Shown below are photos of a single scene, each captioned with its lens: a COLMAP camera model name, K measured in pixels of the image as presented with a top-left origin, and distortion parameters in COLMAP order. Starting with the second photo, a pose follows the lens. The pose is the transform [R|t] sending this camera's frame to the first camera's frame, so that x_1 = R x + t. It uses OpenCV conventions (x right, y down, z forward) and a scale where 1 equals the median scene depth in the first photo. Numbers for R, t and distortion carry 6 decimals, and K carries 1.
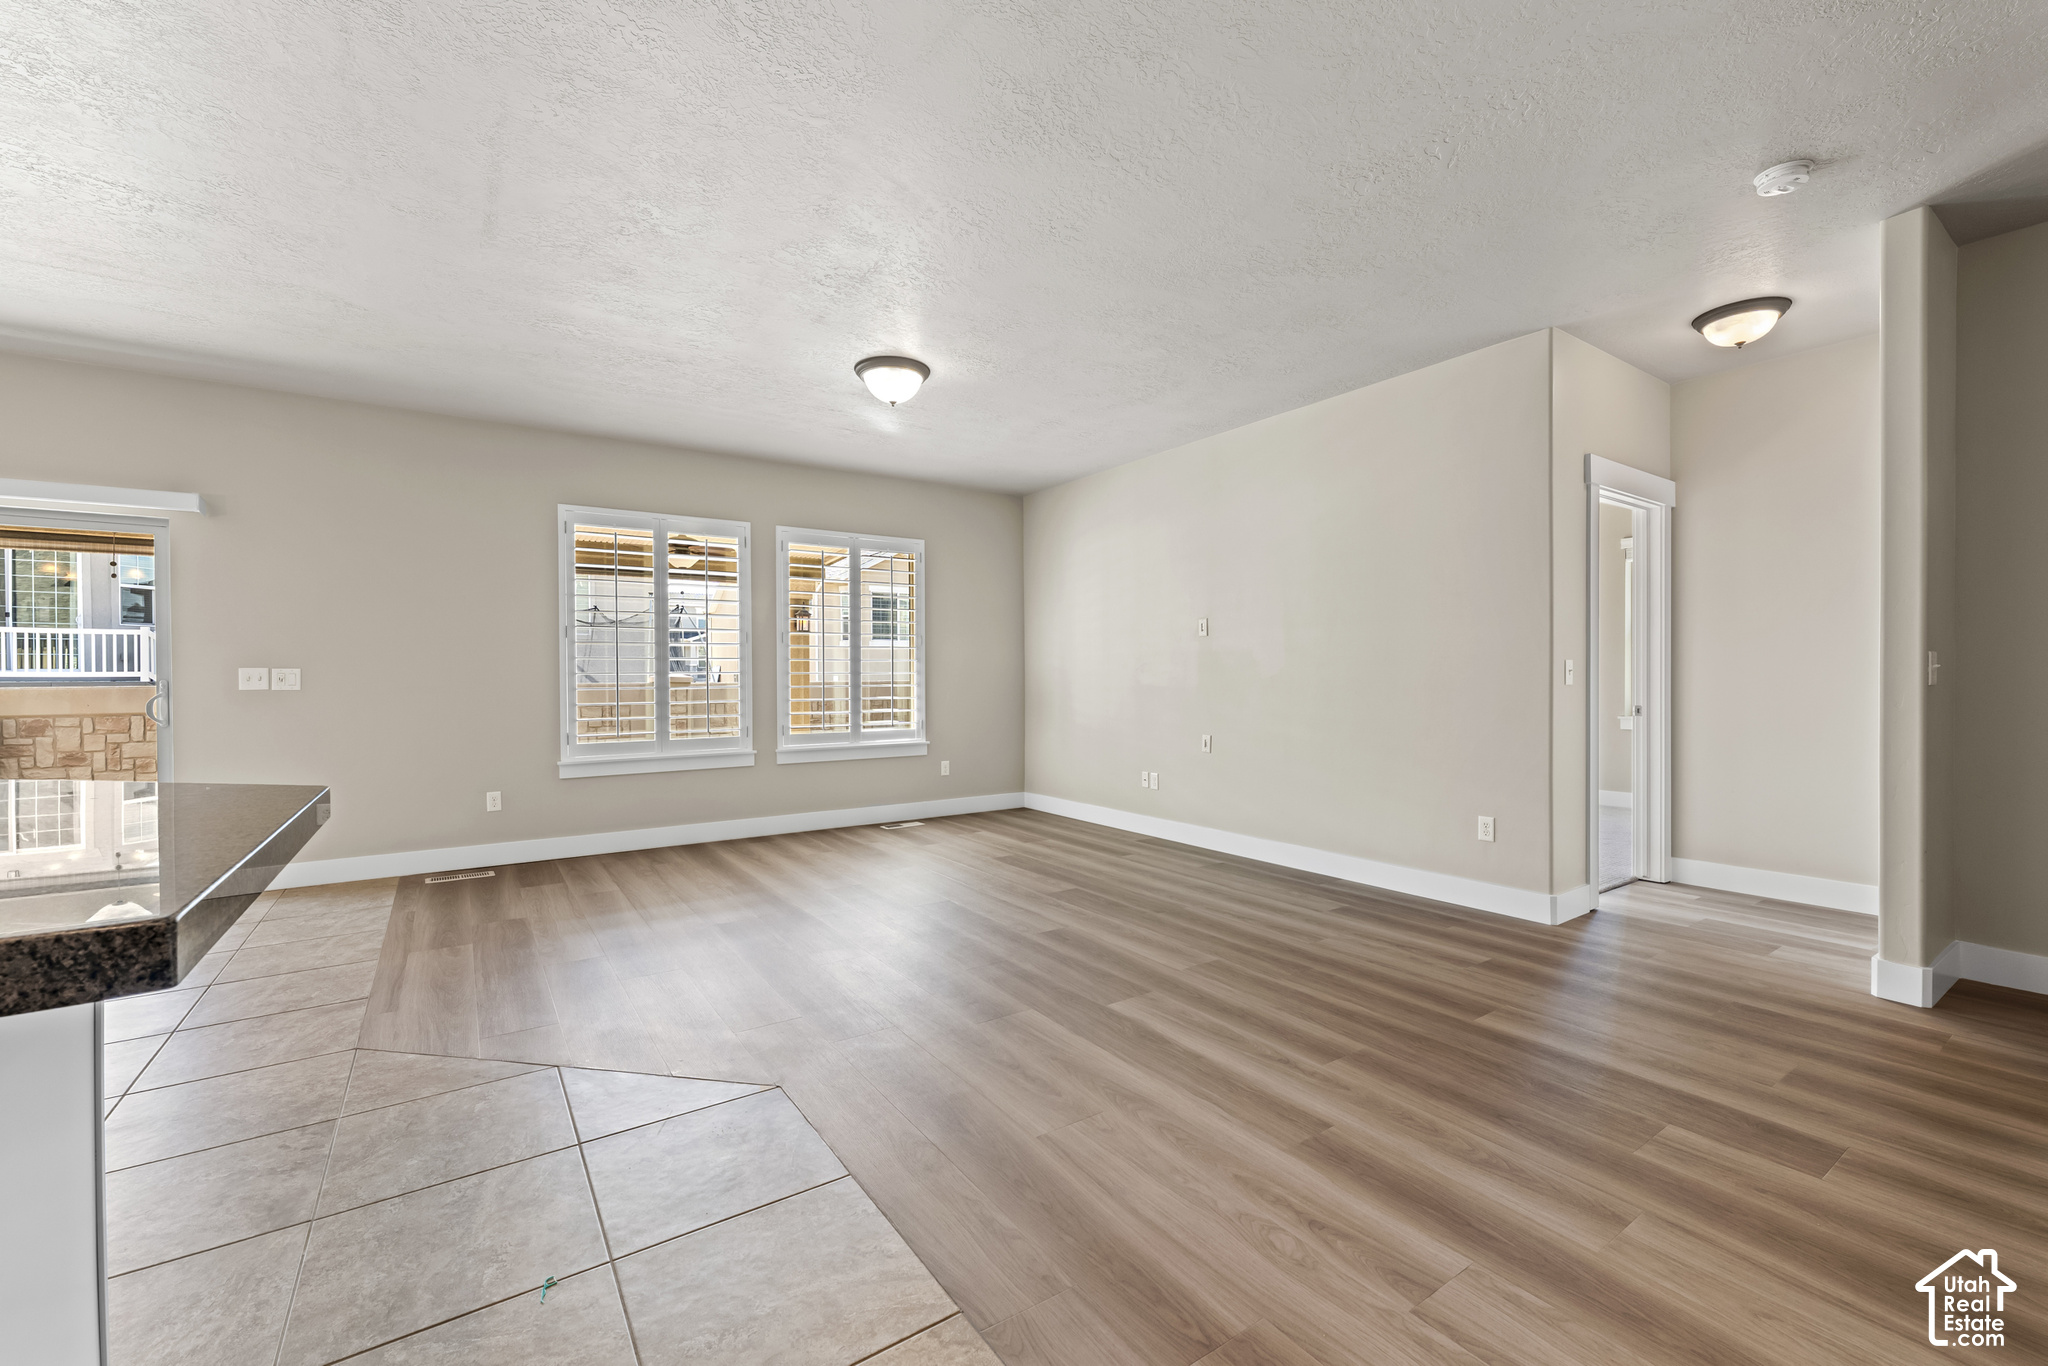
lens RADIAL K [[830.6, 0, 1014.1], [0, 830.6, 684.3], [0, 0, 1]] dist [0.003073, -0.000105]
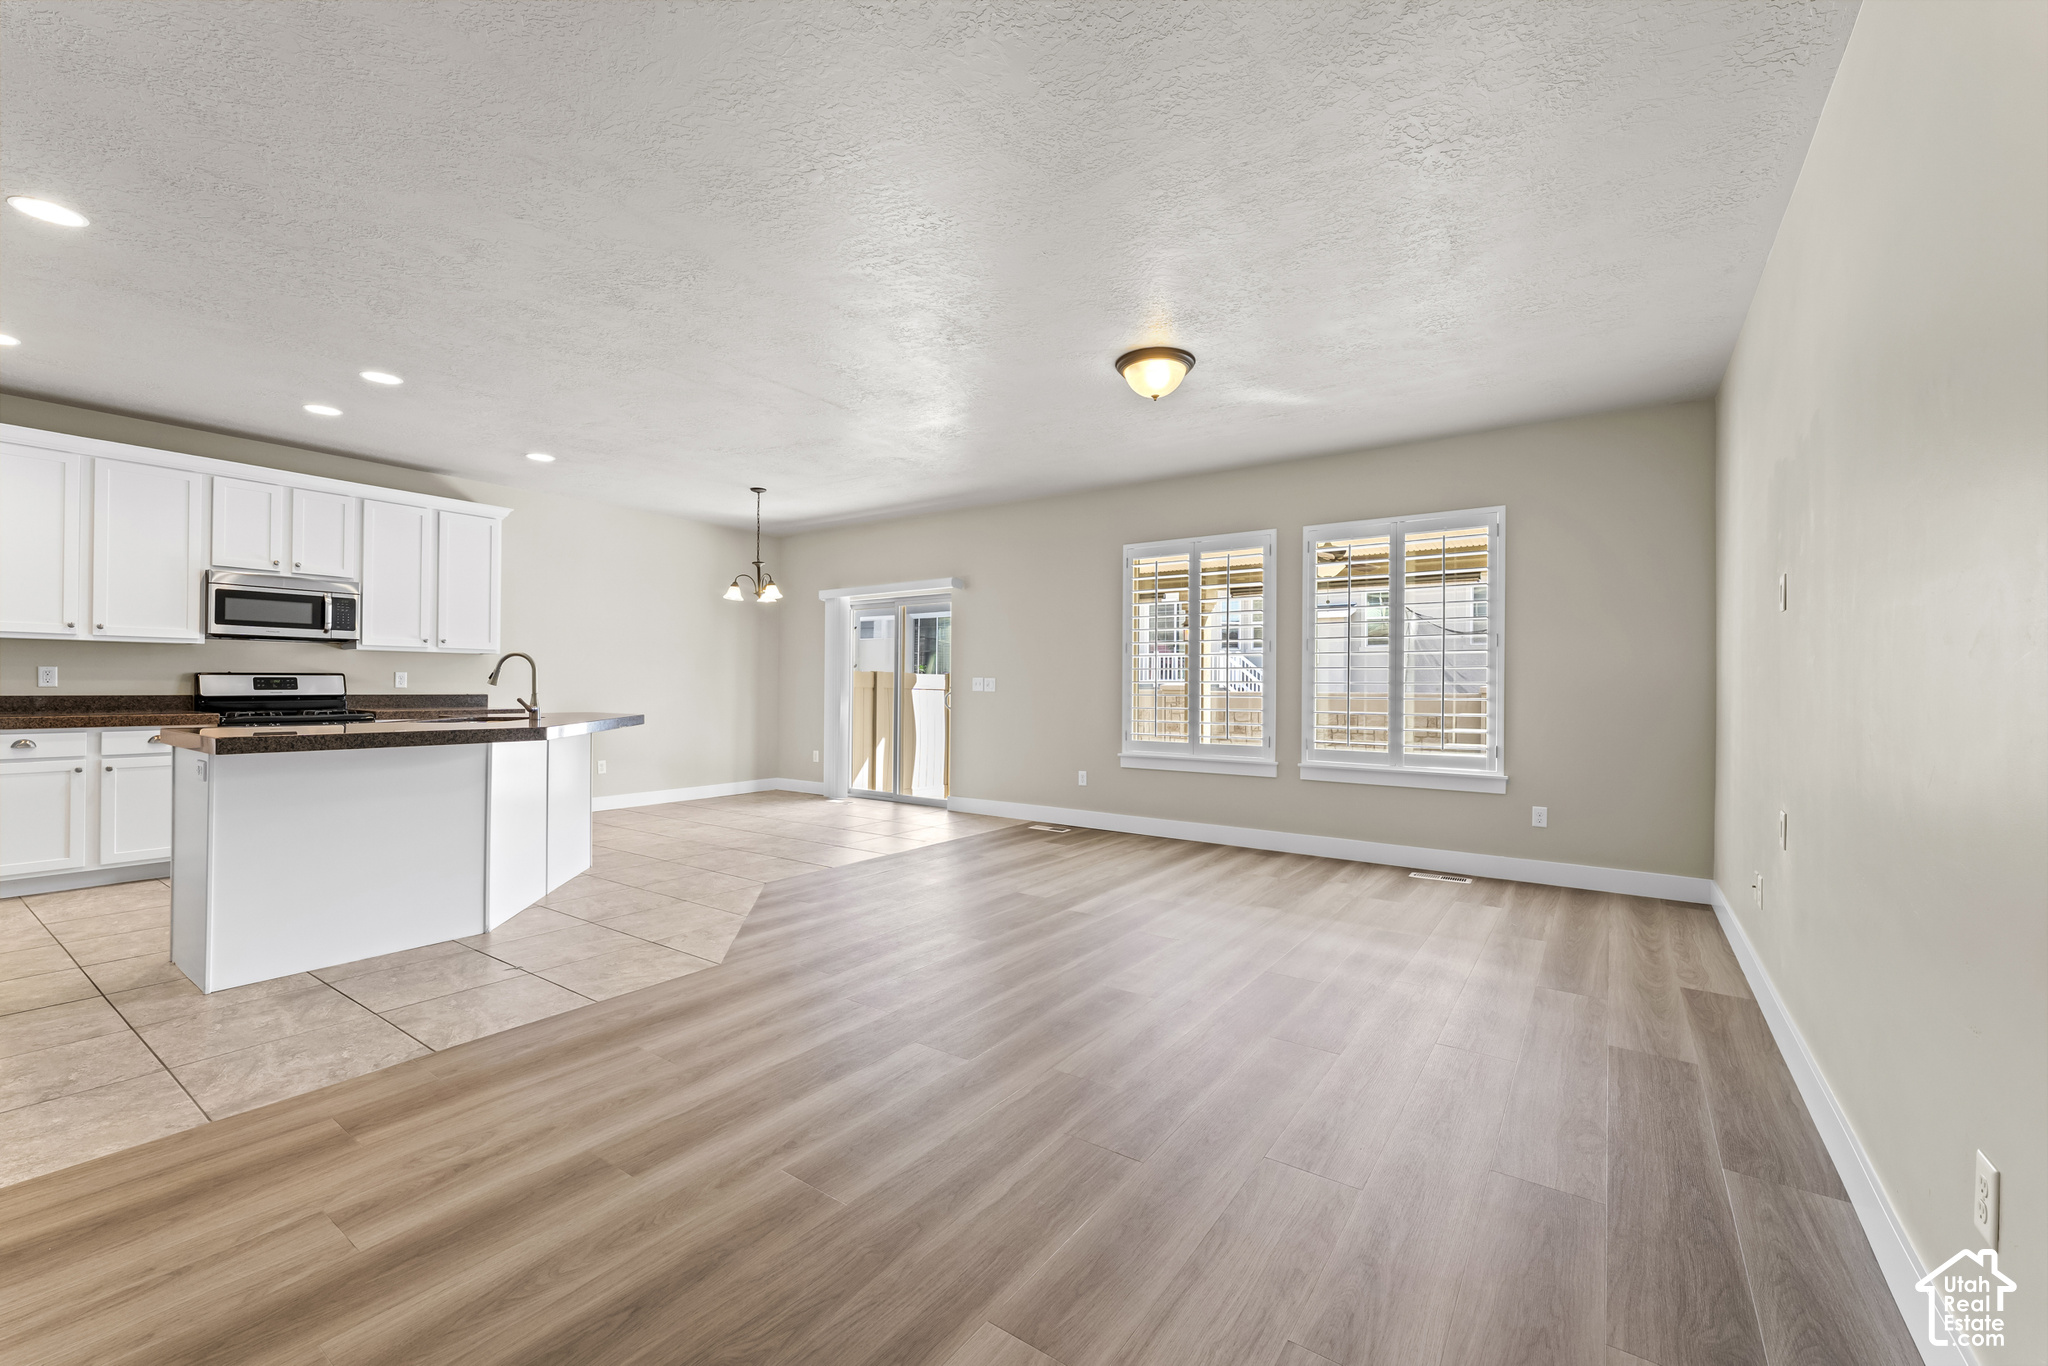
lens RADIAL K [[830.6, 0, 1021.6], [0, 830.6, 681.2], [0, 0, 1]] dist [0.003073, -0.000105]
pose [[0.352308, 0.001164, -0.935884, 0.512657], [-0.016983, 0.999843, -0.005150, -0.004584], [0.935730, 0.017708, 0.352272, 0.395969]]
